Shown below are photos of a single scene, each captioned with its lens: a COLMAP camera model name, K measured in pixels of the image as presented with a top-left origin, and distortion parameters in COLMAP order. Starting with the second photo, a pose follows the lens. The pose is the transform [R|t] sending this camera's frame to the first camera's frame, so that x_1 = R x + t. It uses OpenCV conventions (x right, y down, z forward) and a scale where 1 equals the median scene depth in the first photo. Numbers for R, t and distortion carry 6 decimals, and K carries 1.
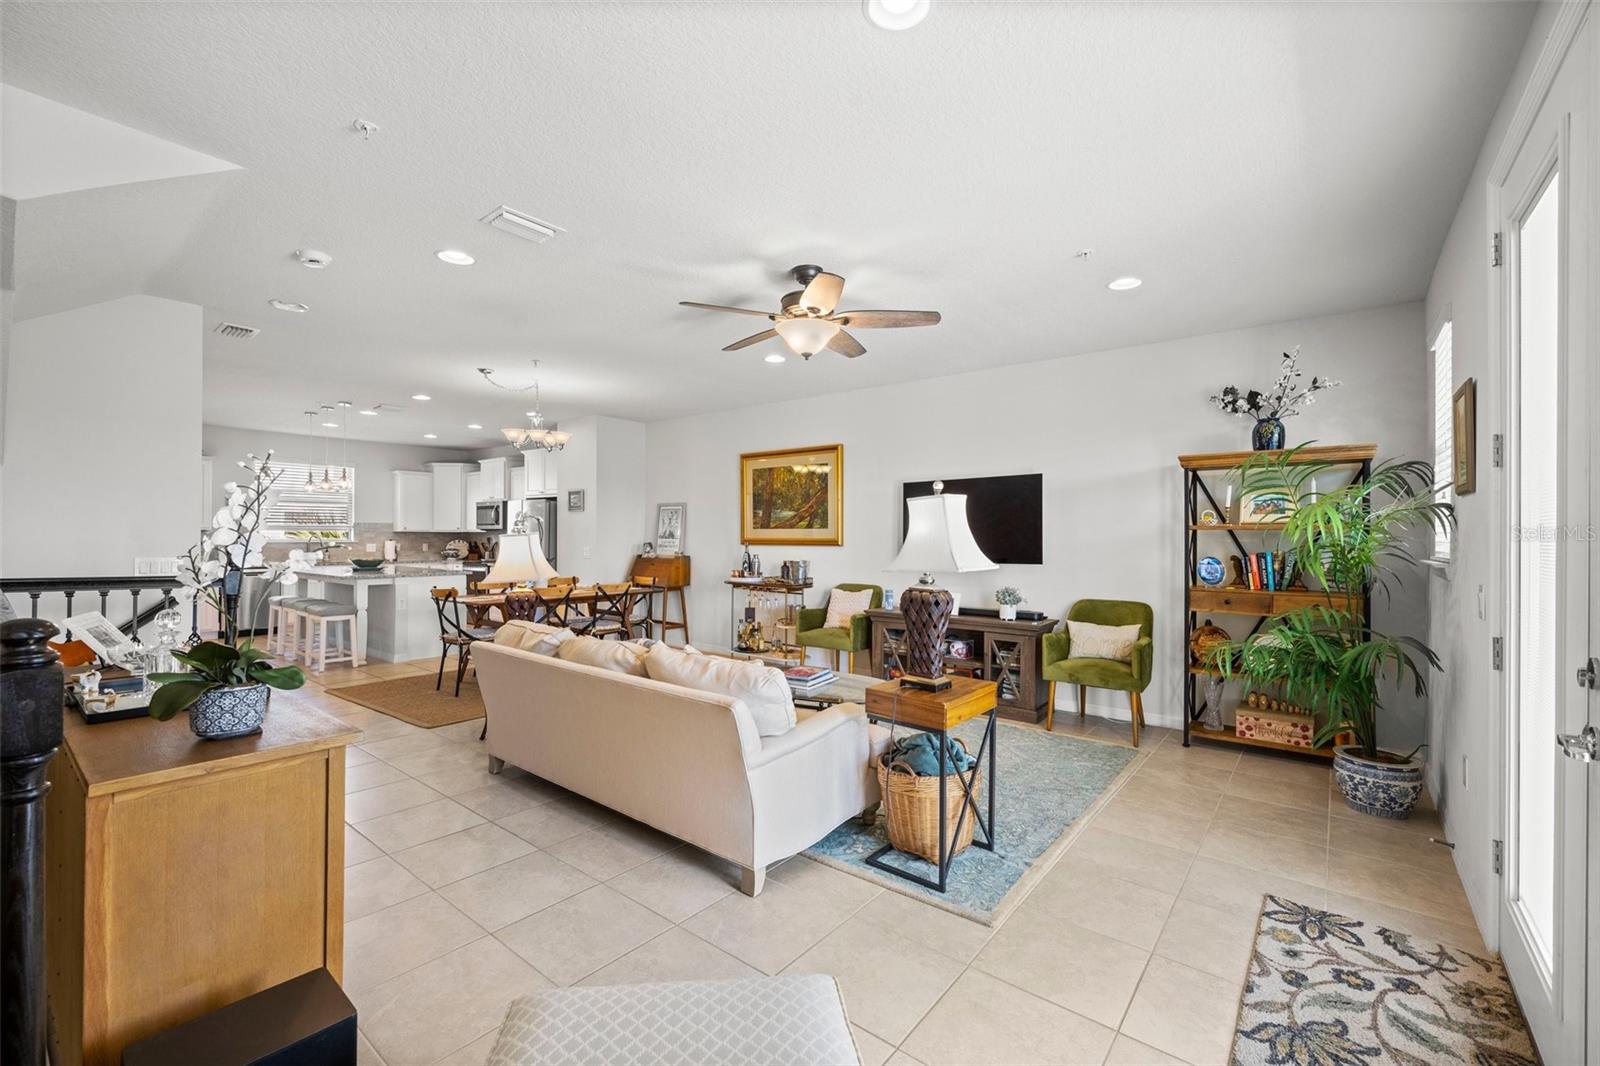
lens RADIAL K [[672.4, 0, 802.1], [0, 672.4, 536.0], [0, 0, 1]] dist [-0.000011, 0.000009]
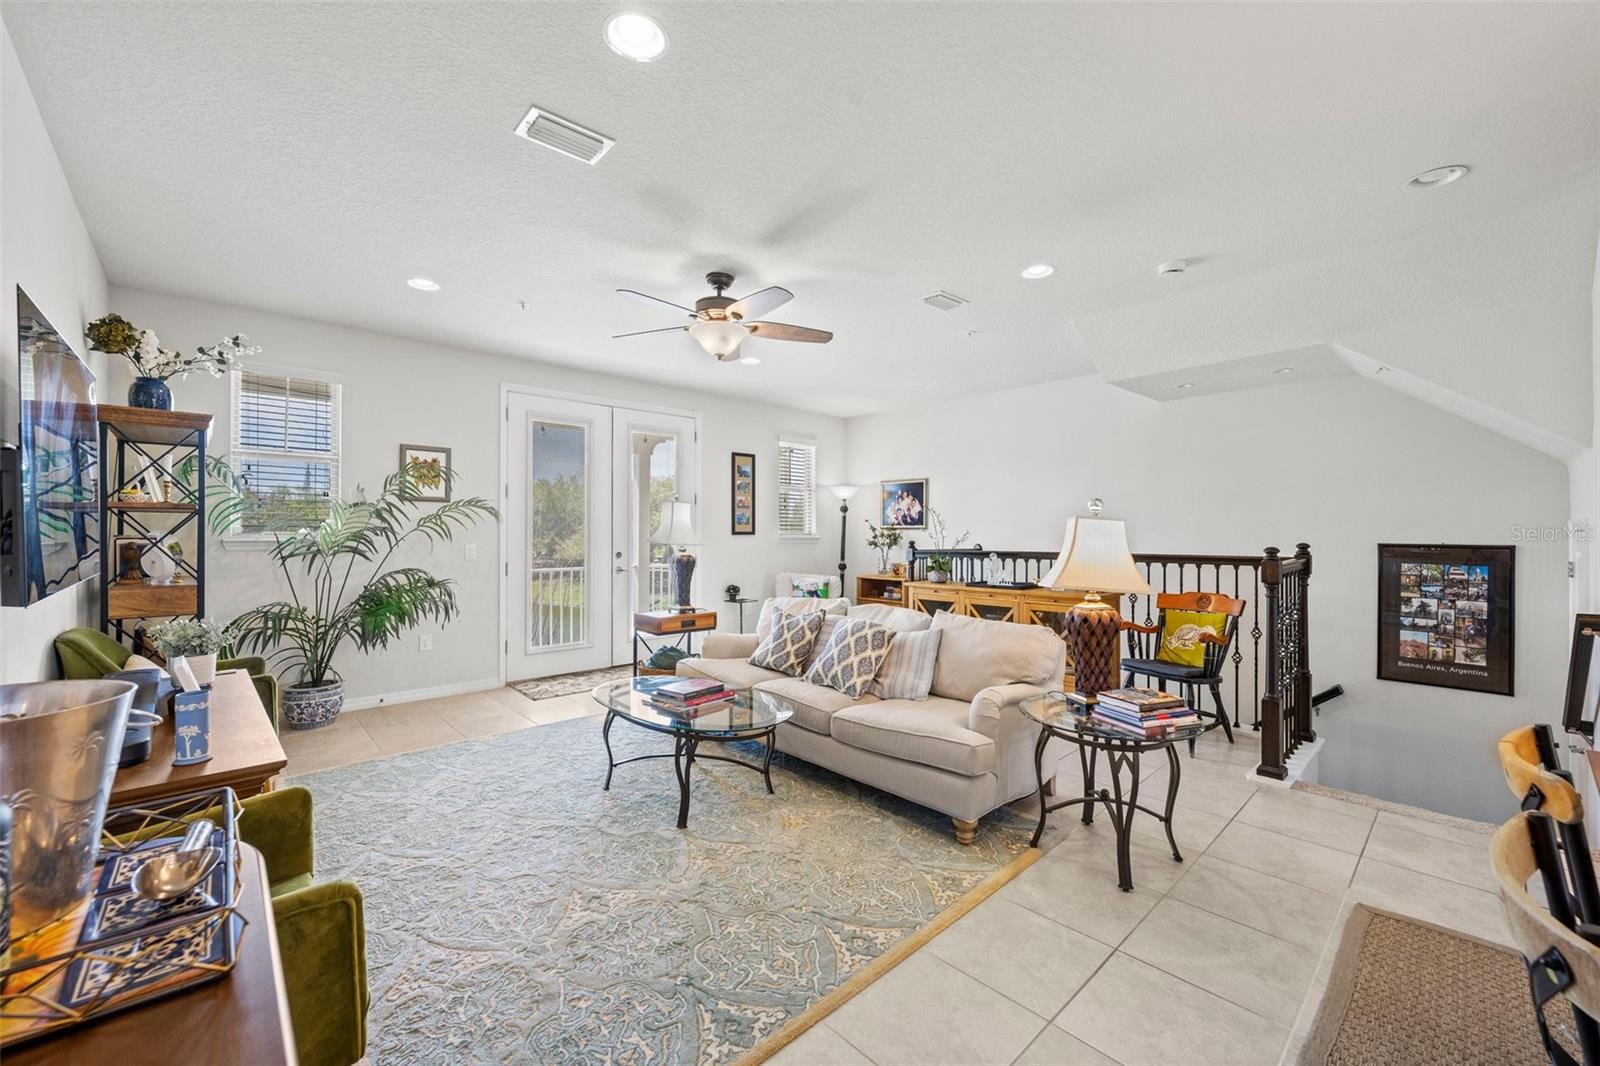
lens RADIAL K [[637.3, 0, 801.7], [0, 637.3, 535.0], [0, 0, 1]] dist [-0.001094, 0.000390]
pose [[-0.989511, -0.008368, 0.144217, -0.134510], [-0.008059, 0.999964, 0.002726, 0.007629], [-0.144235, 0.001535, -0.989542, 0.977244]]
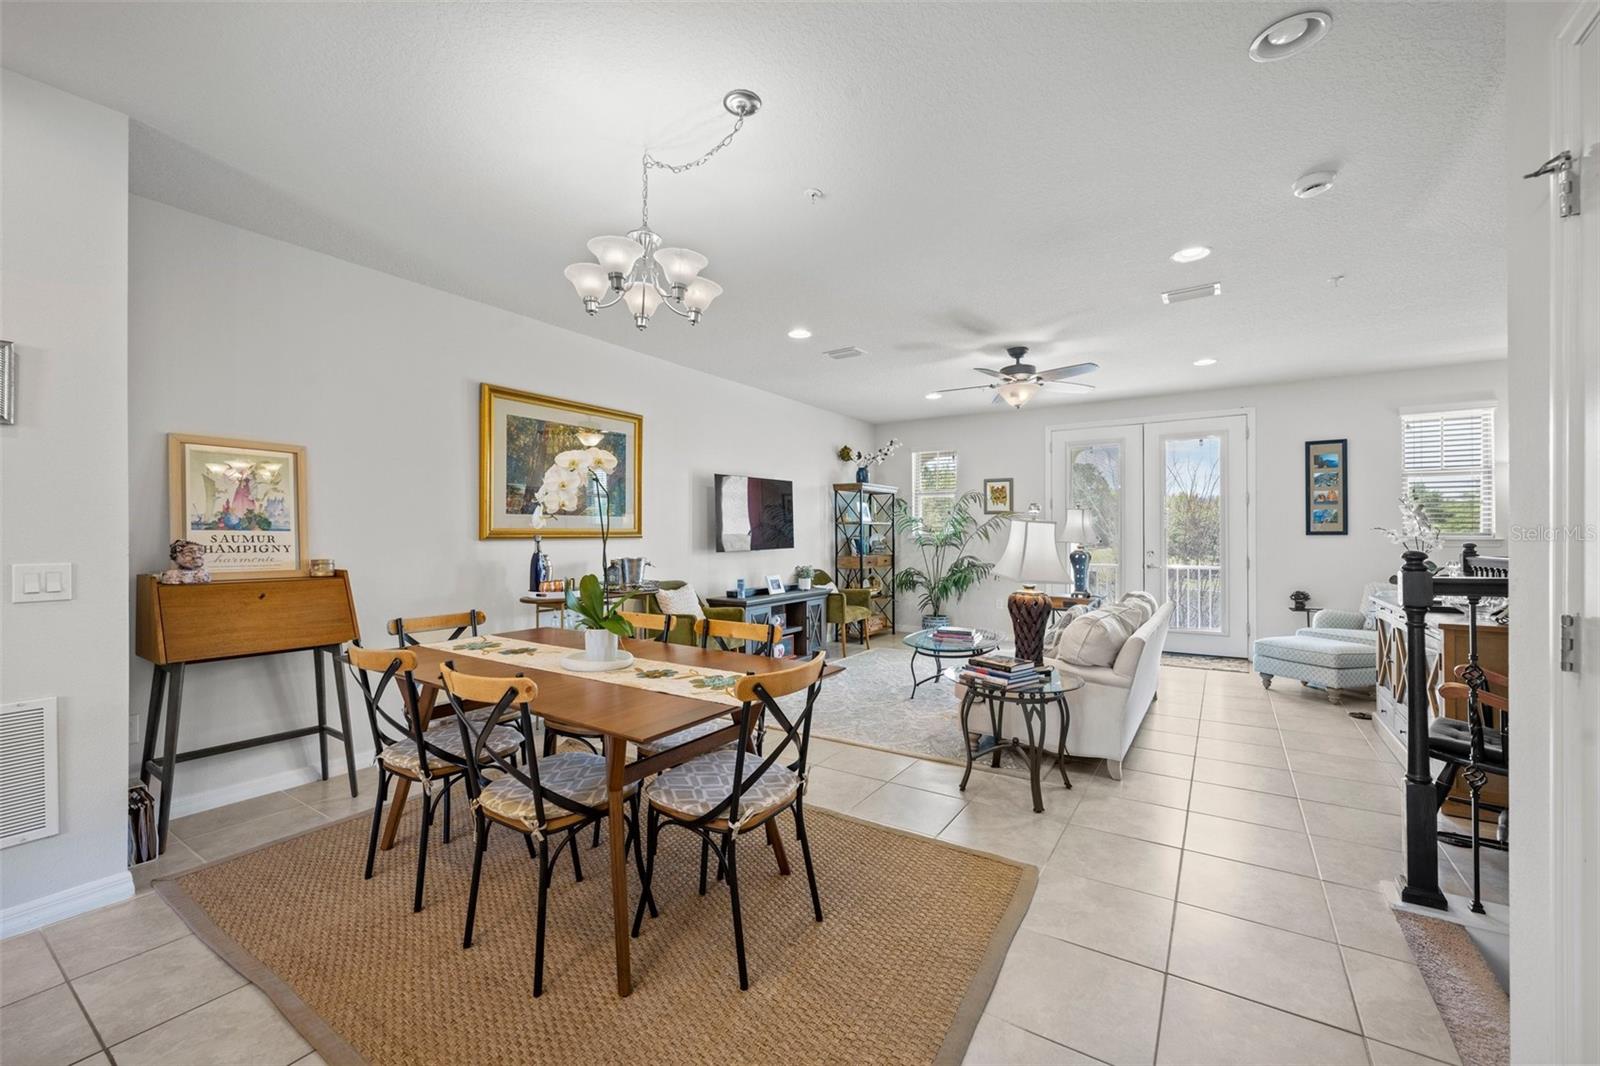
lens RADIAL K [[645.0, 0, 802.6], [0, 645.0, 532.7], [0, 0, 1]] dist [-0.001173, -0.000109]
pose [[-0.097649, -0.003593, 0.995214, -0.677685], [-0.000275, 0.999994, 0.003583, 0.004709], [-0.995221, 0.000077, -0.097649, 0.793618]]
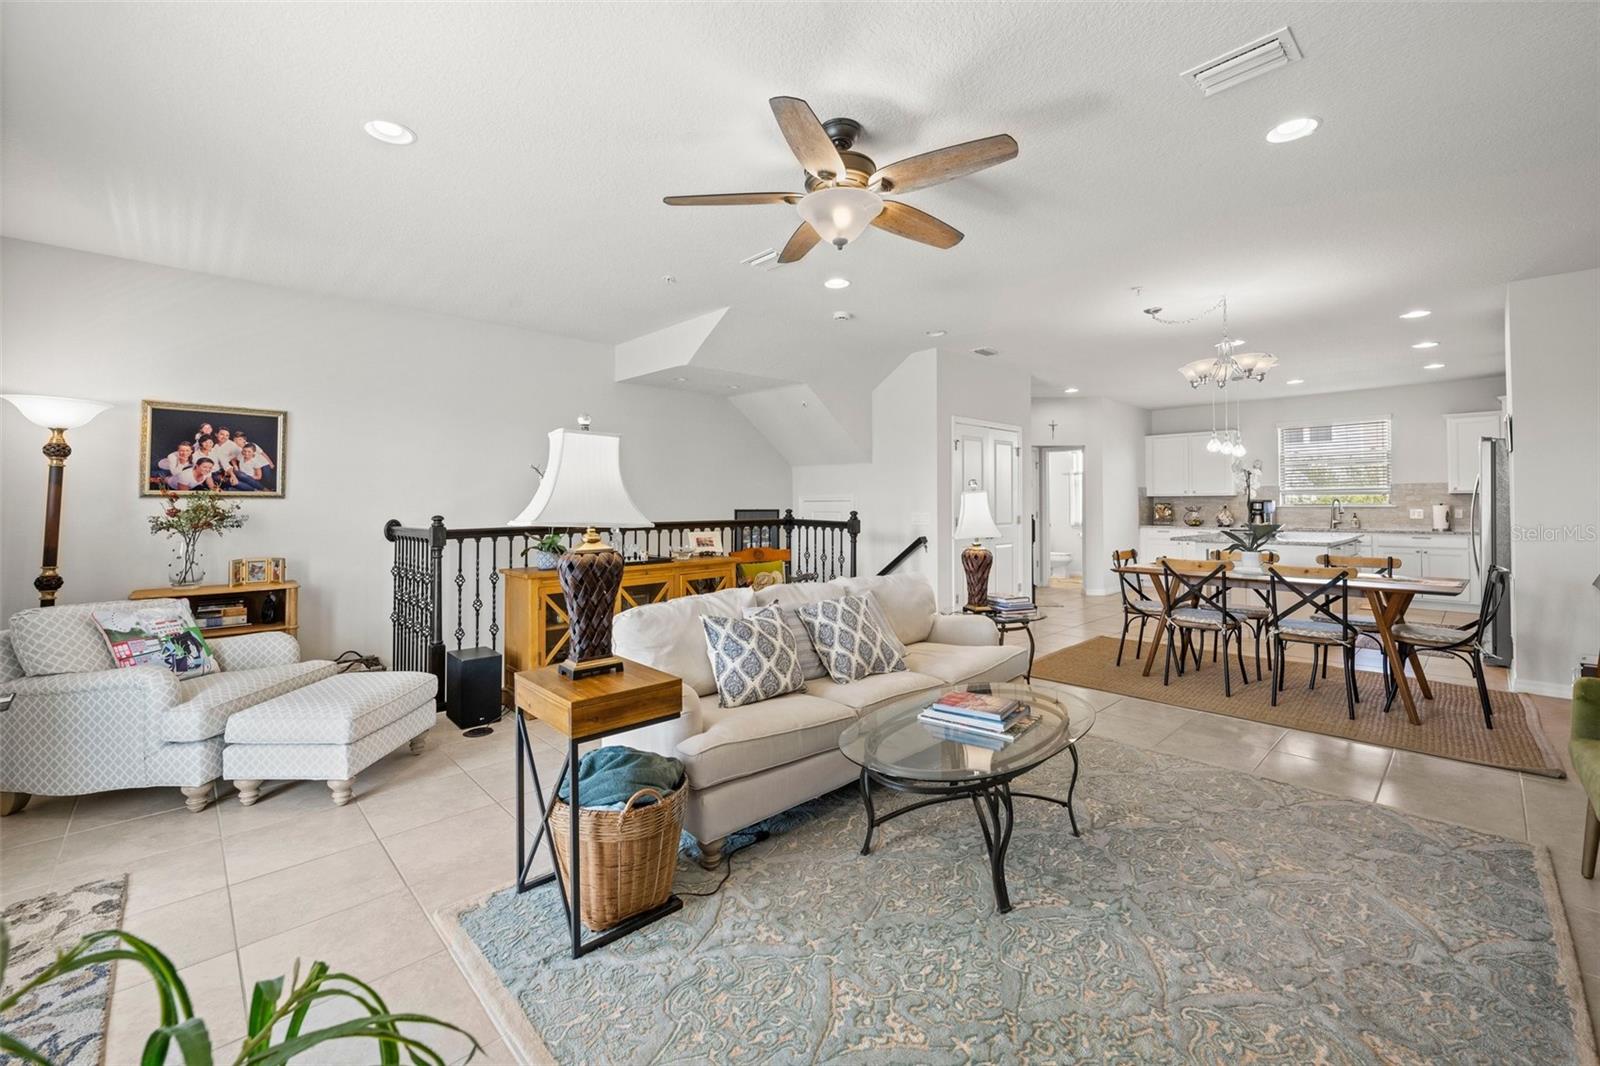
lens RADIAL K [[655.5, 0, 801.8], [0, 655.5, 494.8], [0, 0, 1]] dist [-0.001876, -0.000601]
pose [[-0.130383, -0.020656, -0.991249, 0.353052], [0.004255, 0.999762, -0.021393, 0.011792], [0.991455, -0.007007, -0.130264, 0.514702]]
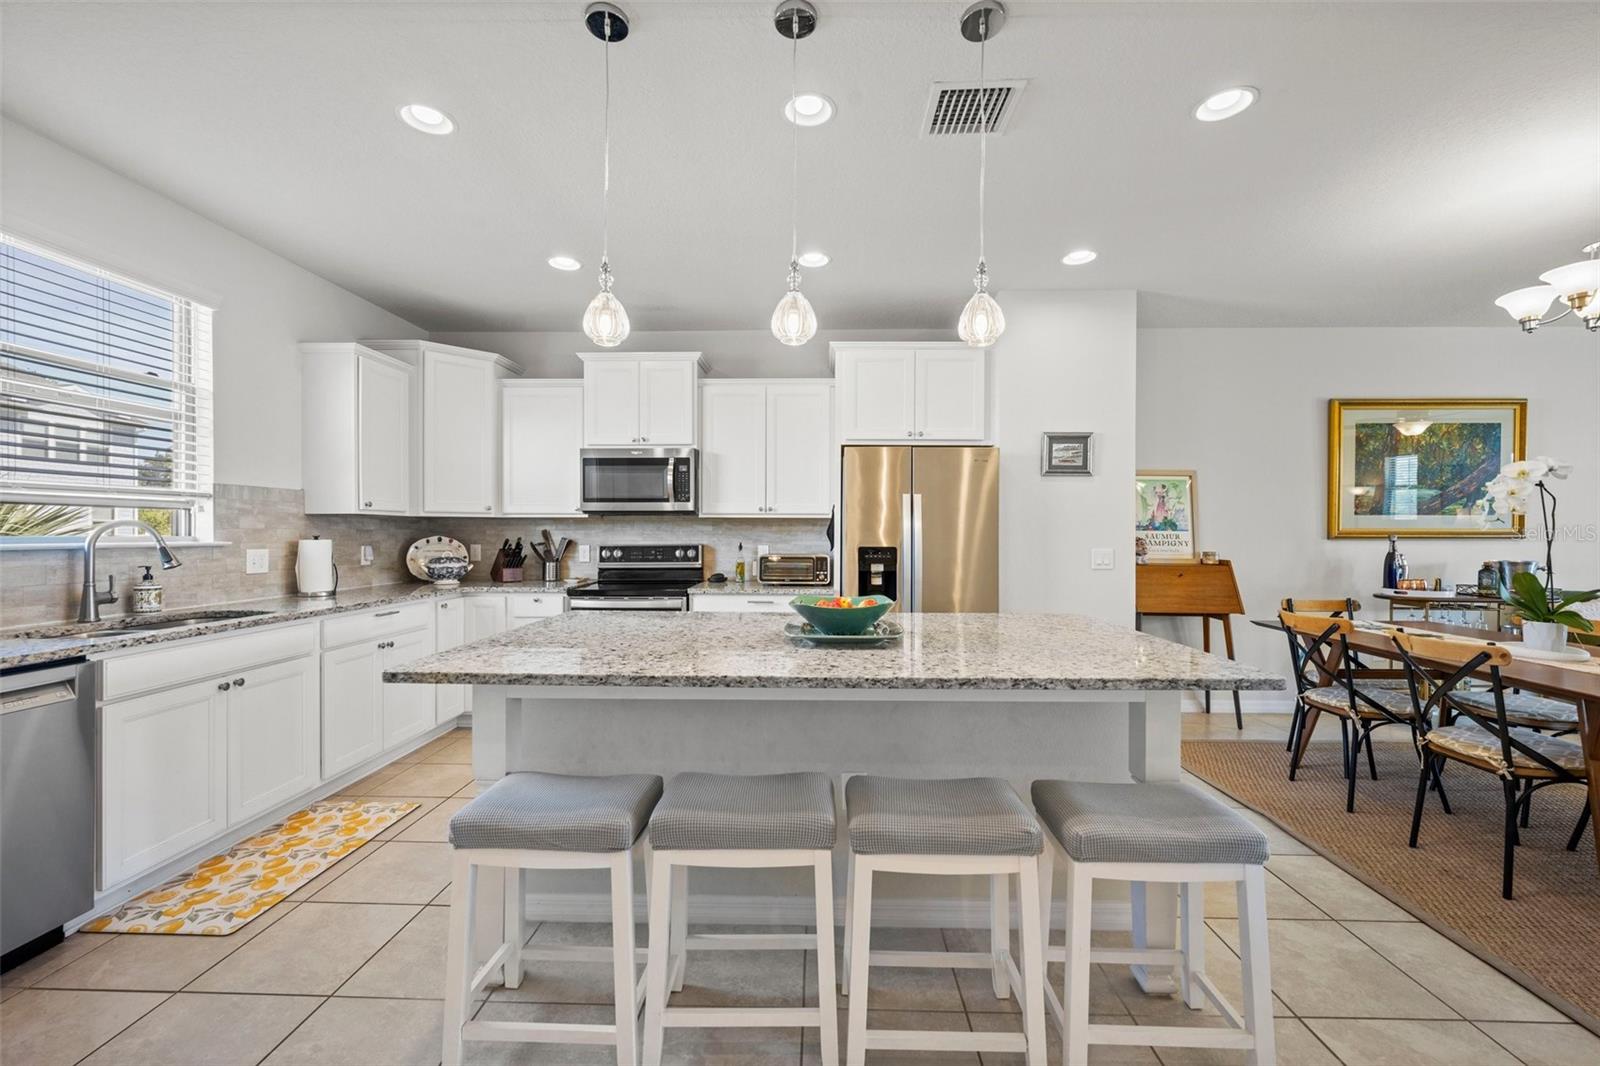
lens RADIAL K [[640.7, 0, 801.6], [0, 640.7, 534.7], [0, 0, 1]] dist [-0.000542, -0.000200]
pose [[0.796419, -0.006073, 0.604715, -0.881380], [0.001236, 0.999964, 0.008415, 0.003039], [-0.604744, -0.005955, 0.796397, 0.831064]]
